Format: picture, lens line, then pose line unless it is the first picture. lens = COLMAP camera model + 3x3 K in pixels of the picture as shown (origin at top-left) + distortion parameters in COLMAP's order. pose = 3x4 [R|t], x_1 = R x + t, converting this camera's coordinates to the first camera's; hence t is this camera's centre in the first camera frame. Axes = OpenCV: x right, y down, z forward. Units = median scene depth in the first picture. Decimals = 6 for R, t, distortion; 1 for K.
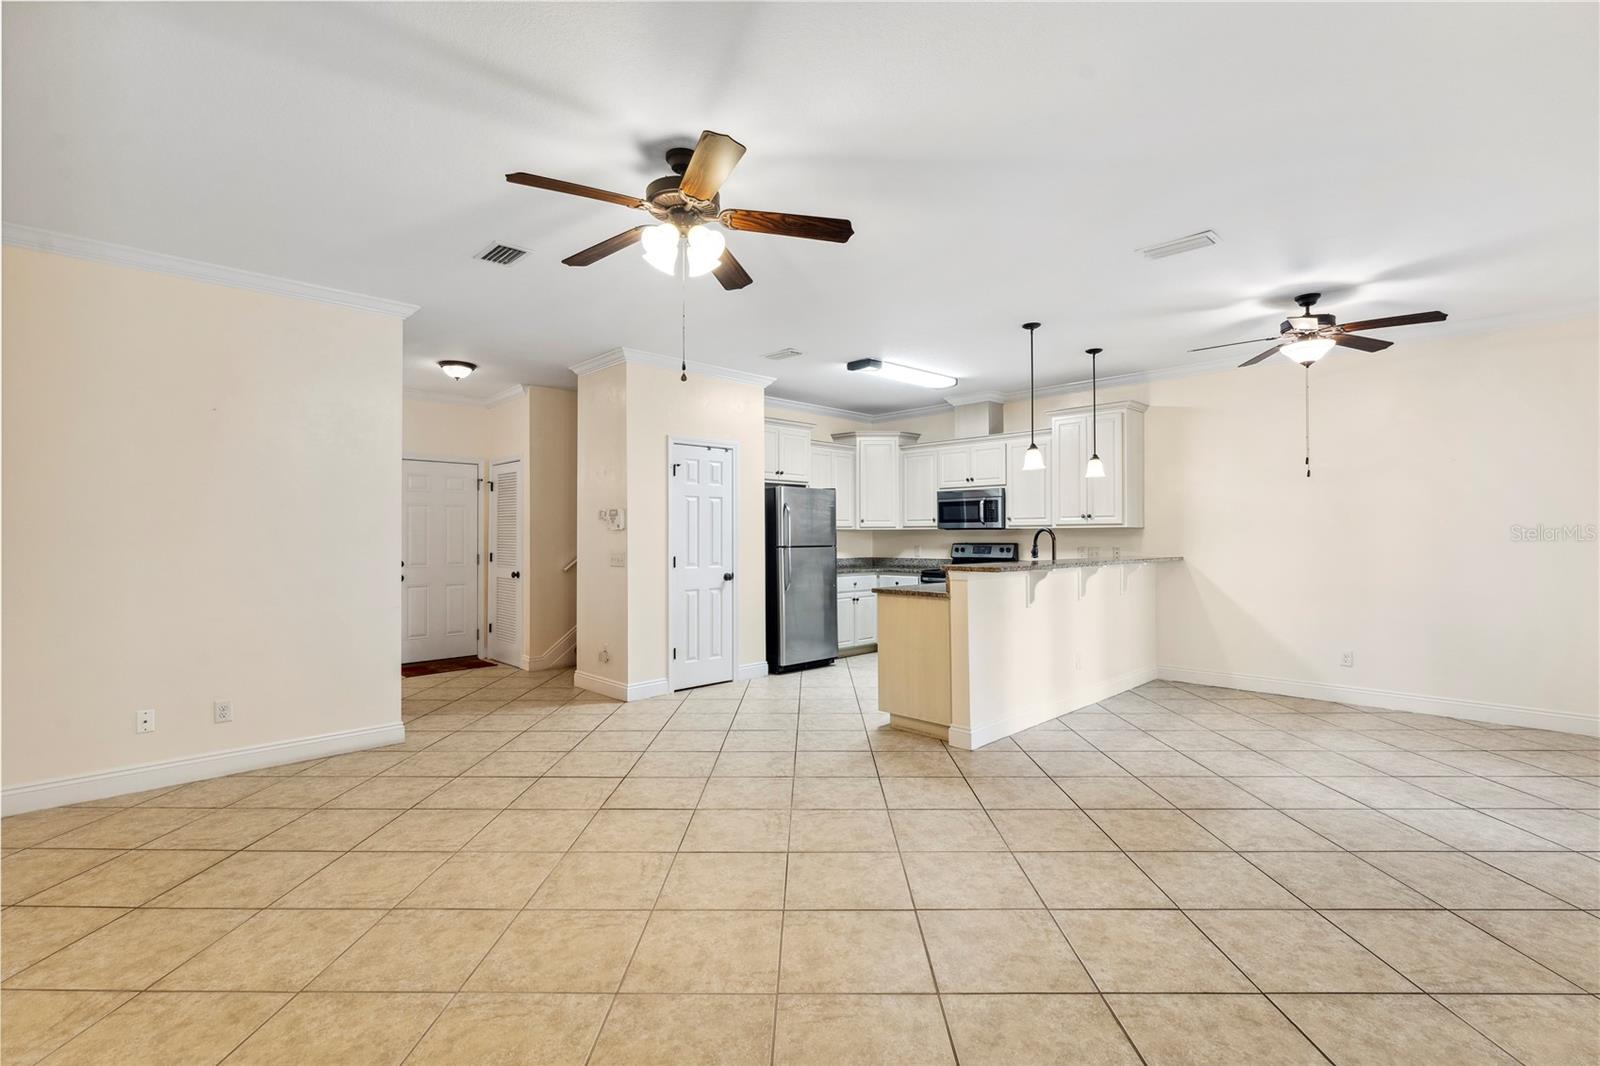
lens RADIAL K [[738.6, 0, 784.8], [0, 738.6, 522.3], [0, 0, 1]] dist [-0.009287, 0.003249]
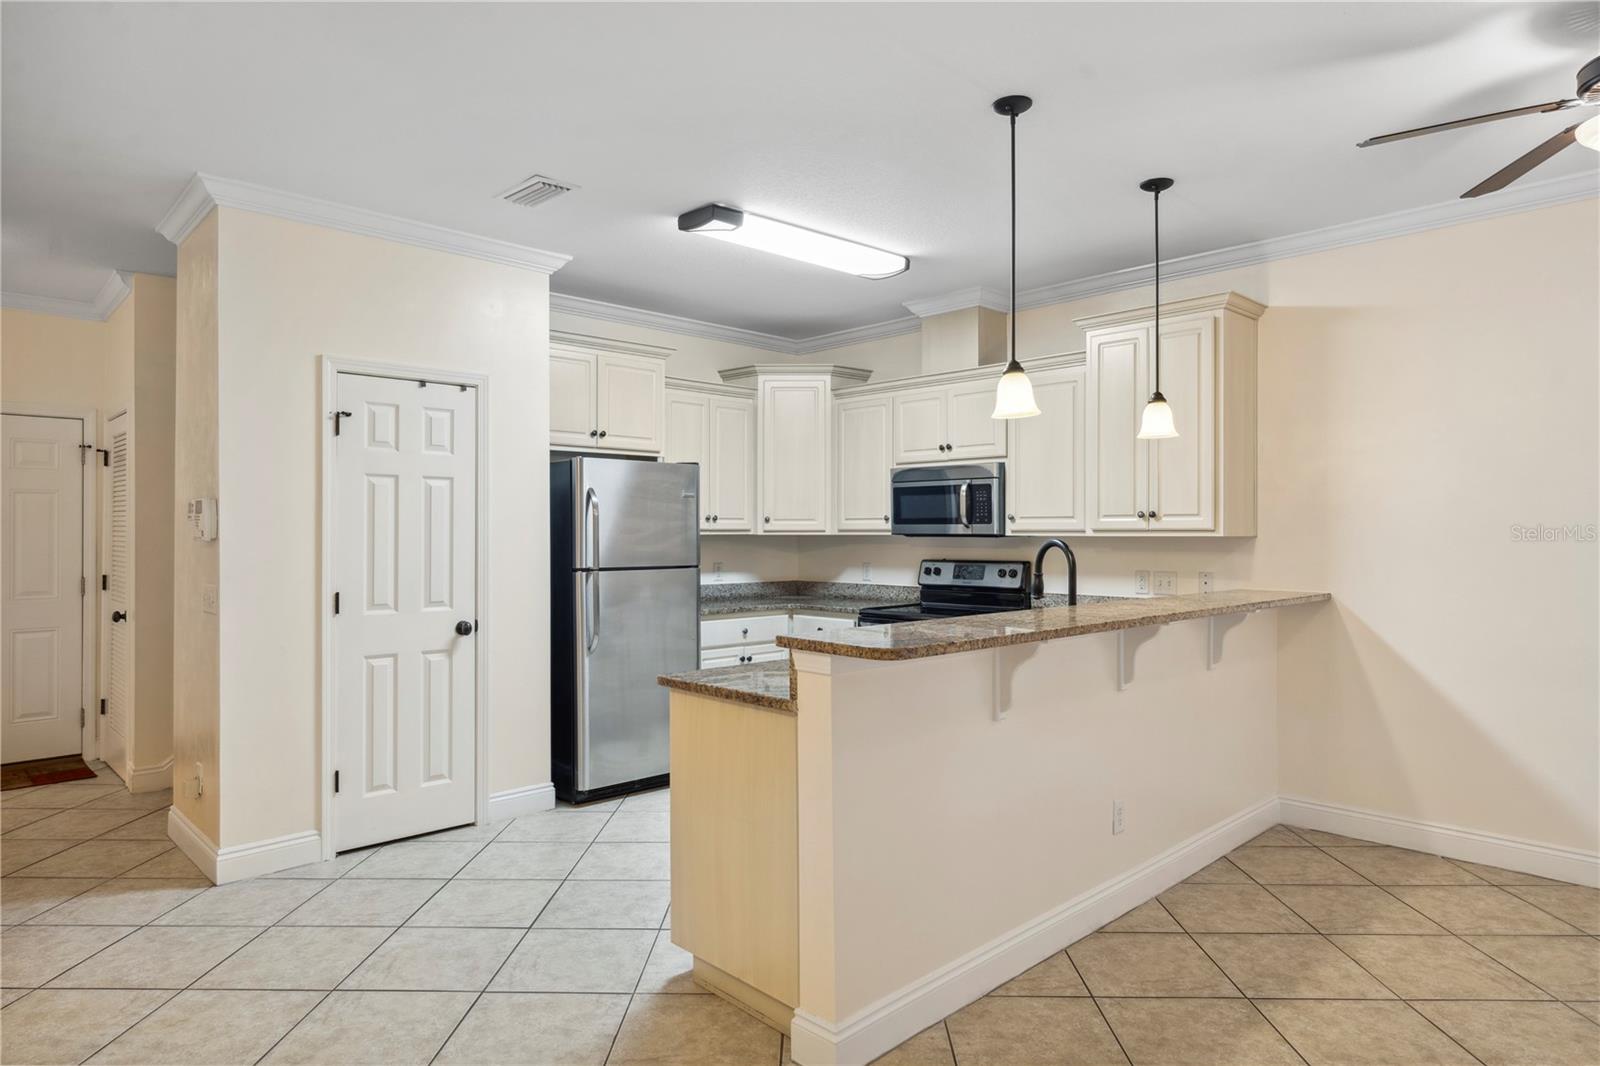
lens RADIAL K [[952.9, 0, 789.0], [0, 952.9, 528.1], [0, 0, 1]] dist [-0.003543, 0.003669]
pose [[0.999998, 0.001842, 0.000730, 0.152317], [-0.001852, 0.999897, 0.014219, -0.007749], [-0.000704, -0.014221, 0.999899, 0.315008]]
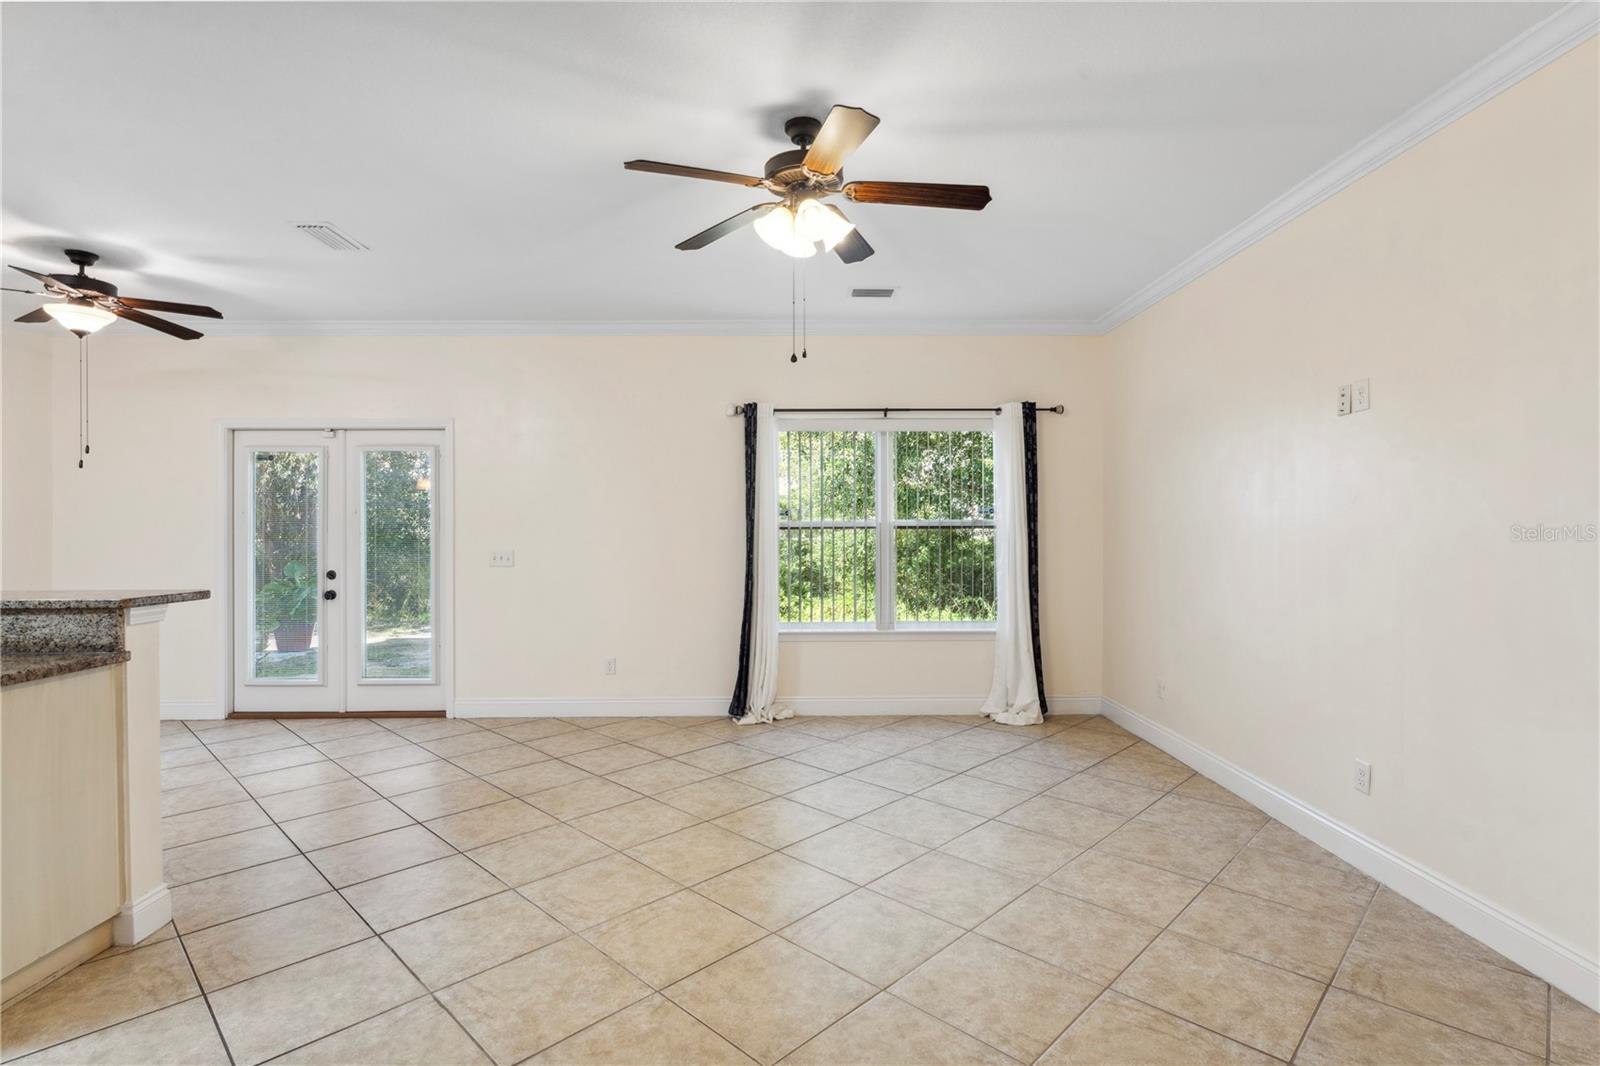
lens RADIAL K [[786.5, 0, 806.6], [0, 786.5, 526.3], [0, 0, 1]] dist [-0.003769, 0.002962]
pose [[-0.737113, 0.005341, 0.675748, -0.357809], [-0.007384, 0.999845, -0.015956, 0.009676], [-0.675729, -0.016751, -0.736960, 0.763315]]
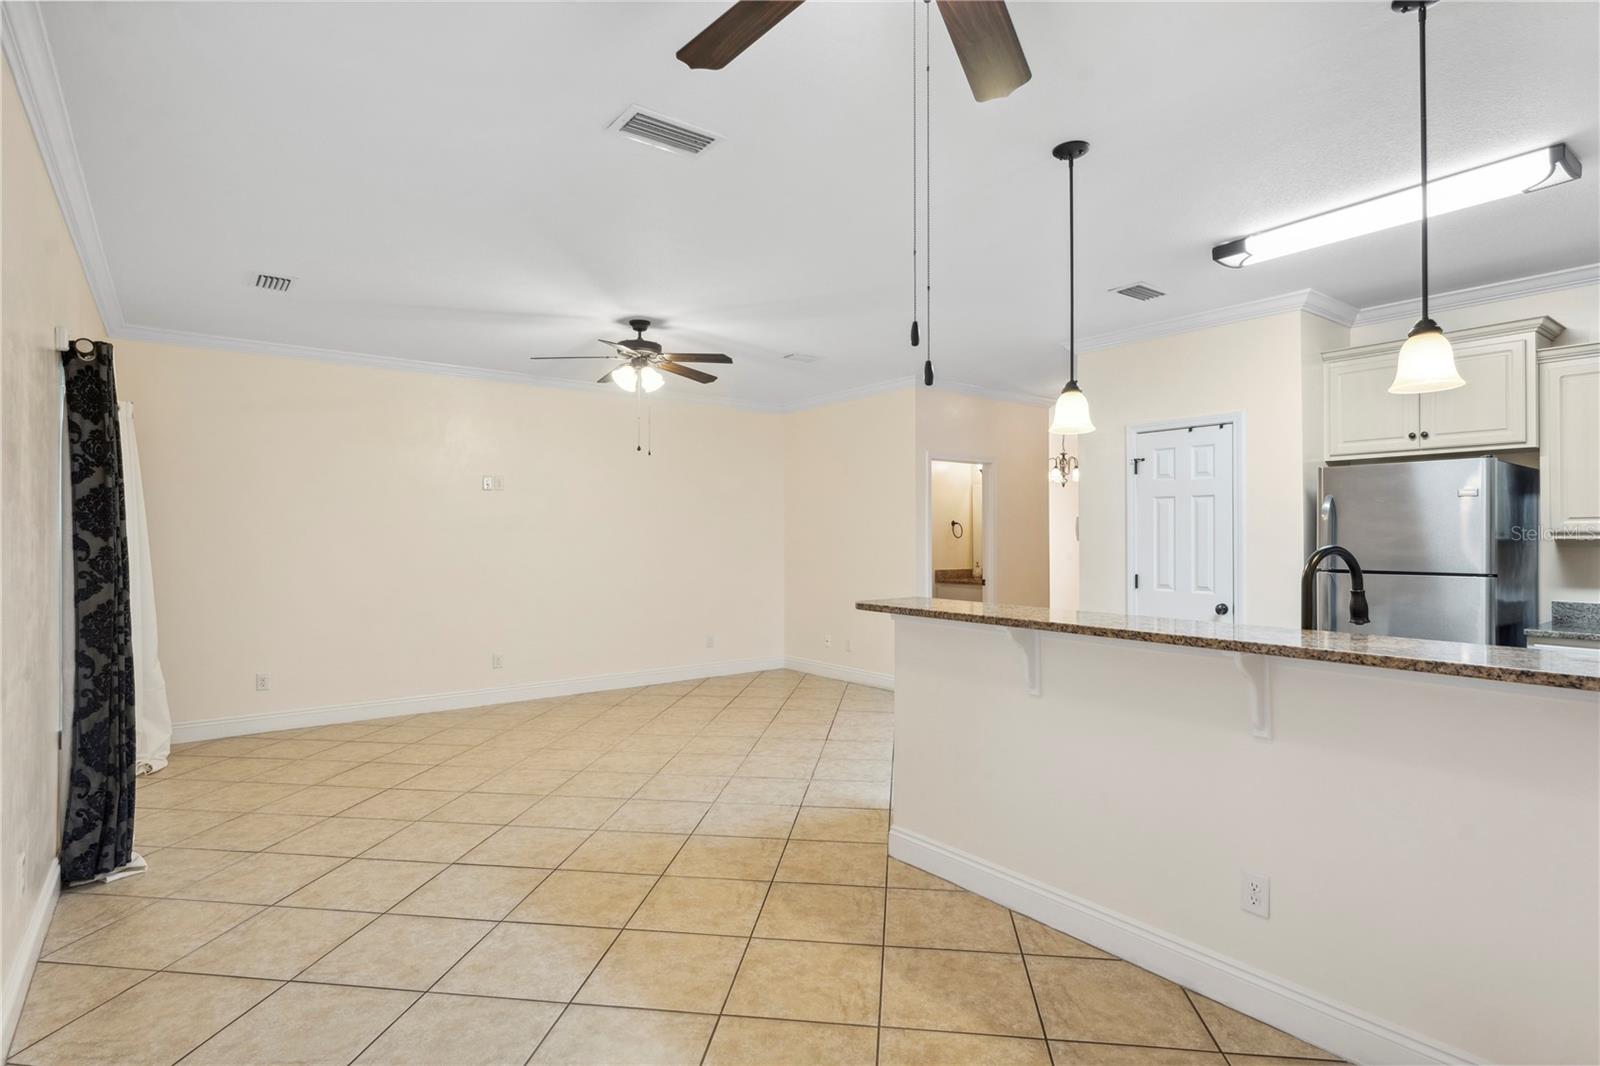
lens RADIAL K [[786.5, 0, 791.5], [0, 786.5, 532.2], [0, 0, 1]] dist [-0.003769, 0.002962]
pose [[-0.110241, -0.002051, -0.993903, 0.705139], [0.022055, 0.999747, -0.004509, -0.003694], [0.993660, -0.022417, -0.110167, 0.679612]]
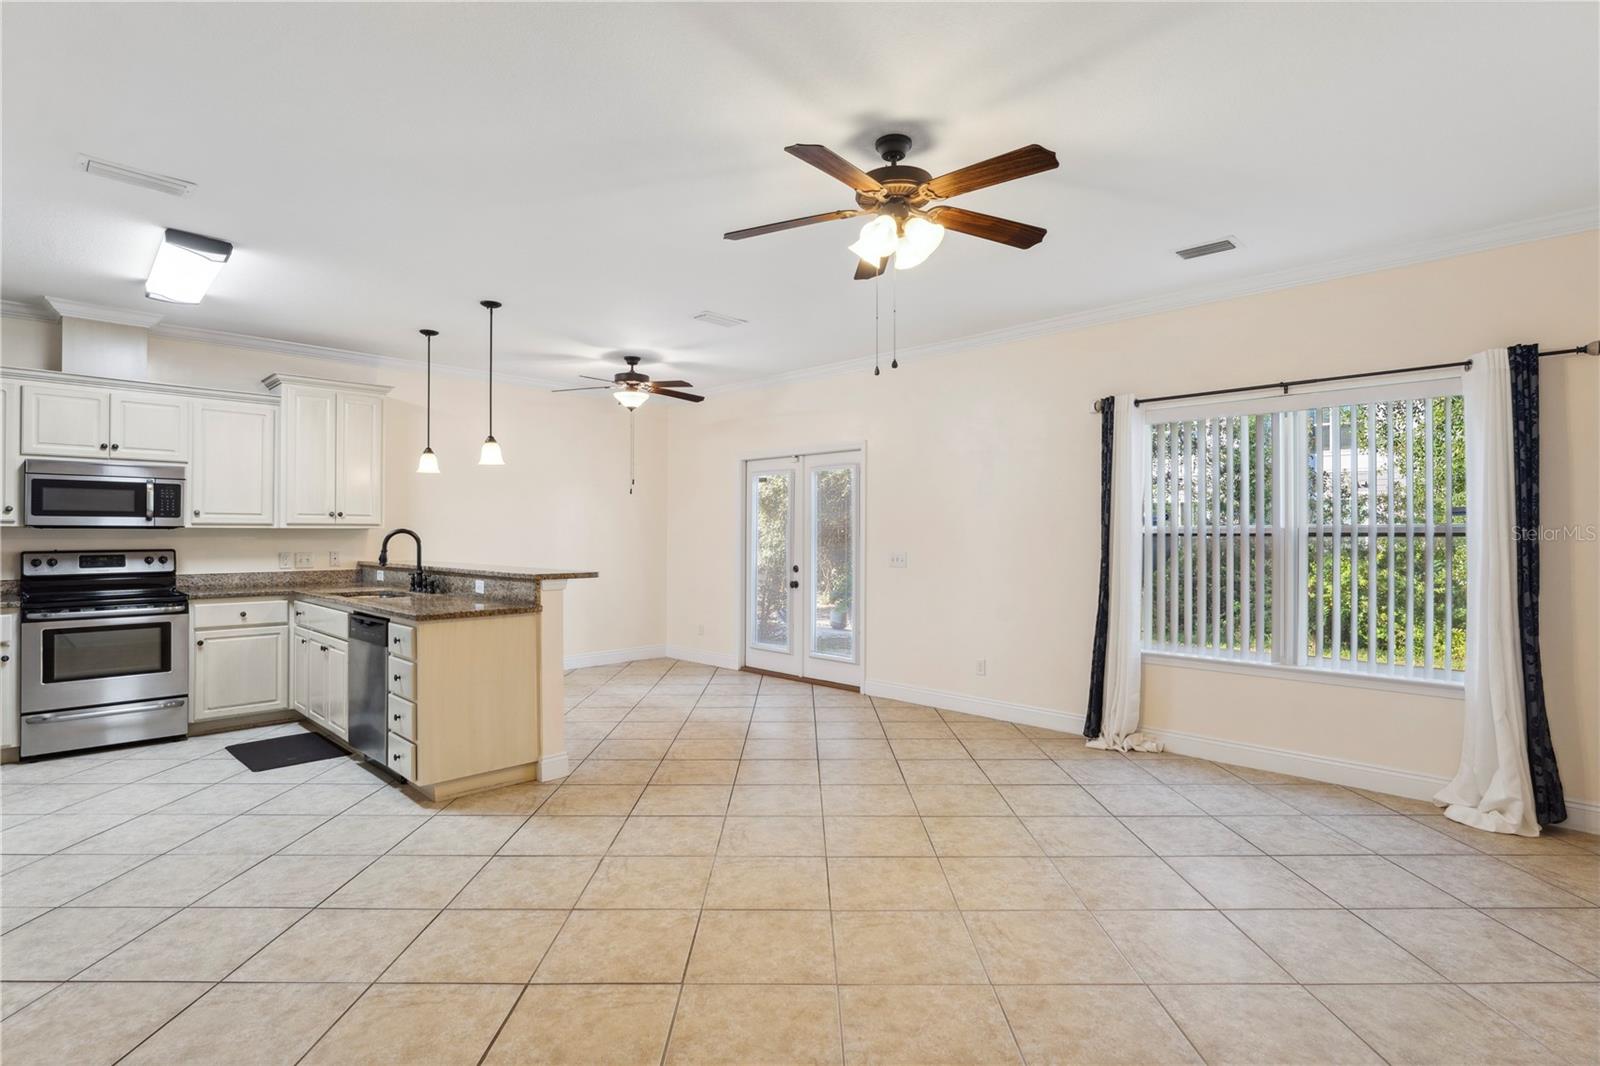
lens RADIAL K [[786.5, 0, 806.0], [0, 786.5, 530.4], [0, 0, 1]] dist [-0.003769, 0.002962]
pose [[-0.034353, 0.006236, 0.999390, -0.500493], [-0.019459, 0.999787, -0.006908, 0.005791], [-0.999220, -0.019684, -0.034224, 0.506768]]
